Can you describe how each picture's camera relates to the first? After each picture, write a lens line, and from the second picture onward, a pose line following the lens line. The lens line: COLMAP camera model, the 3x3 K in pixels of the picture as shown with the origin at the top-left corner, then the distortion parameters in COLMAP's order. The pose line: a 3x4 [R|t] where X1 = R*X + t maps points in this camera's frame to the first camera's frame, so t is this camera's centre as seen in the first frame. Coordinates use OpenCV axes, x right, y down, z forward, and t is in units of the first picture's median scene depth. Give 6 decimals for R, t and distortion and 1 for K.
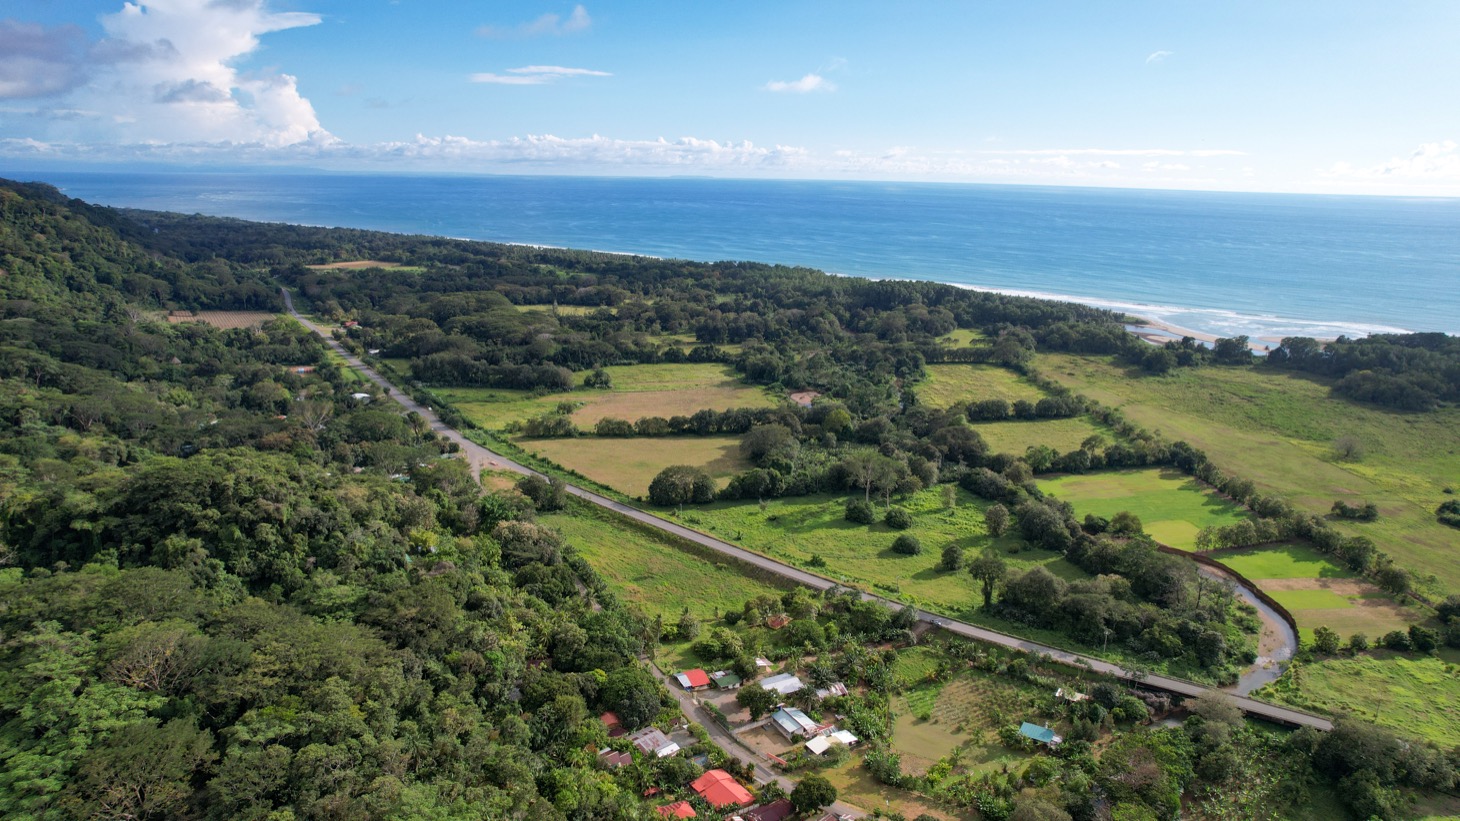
lens RADIAL K [[934.6, 0, 726.2], [0, 934.6, 408.2], [0, 0, 1]] dist [-0.058234, 0.033964]
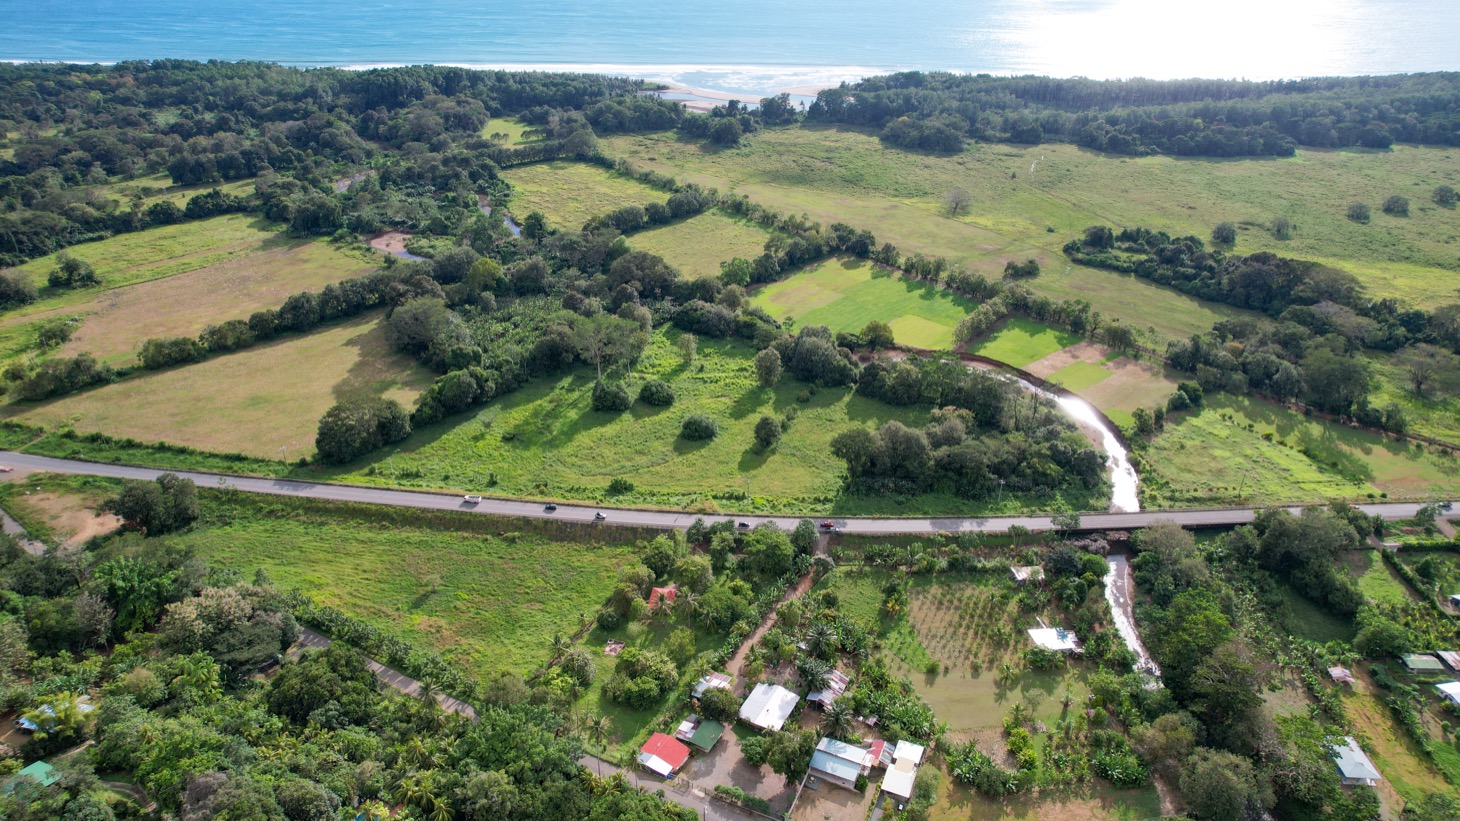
lens RADIAL K [[934.6, 0, 726.2], [0, 934.6, 408.2], [0, 0, 1]] dist [-0.058234, 0.033964]
pose [[0.820791, -0.274439, 0.500985, -0.136202], [0.148512, 0.949393, 0.276761, -0.064999], [-0.551585, -0.152761, 0.820011, 0.236144]]
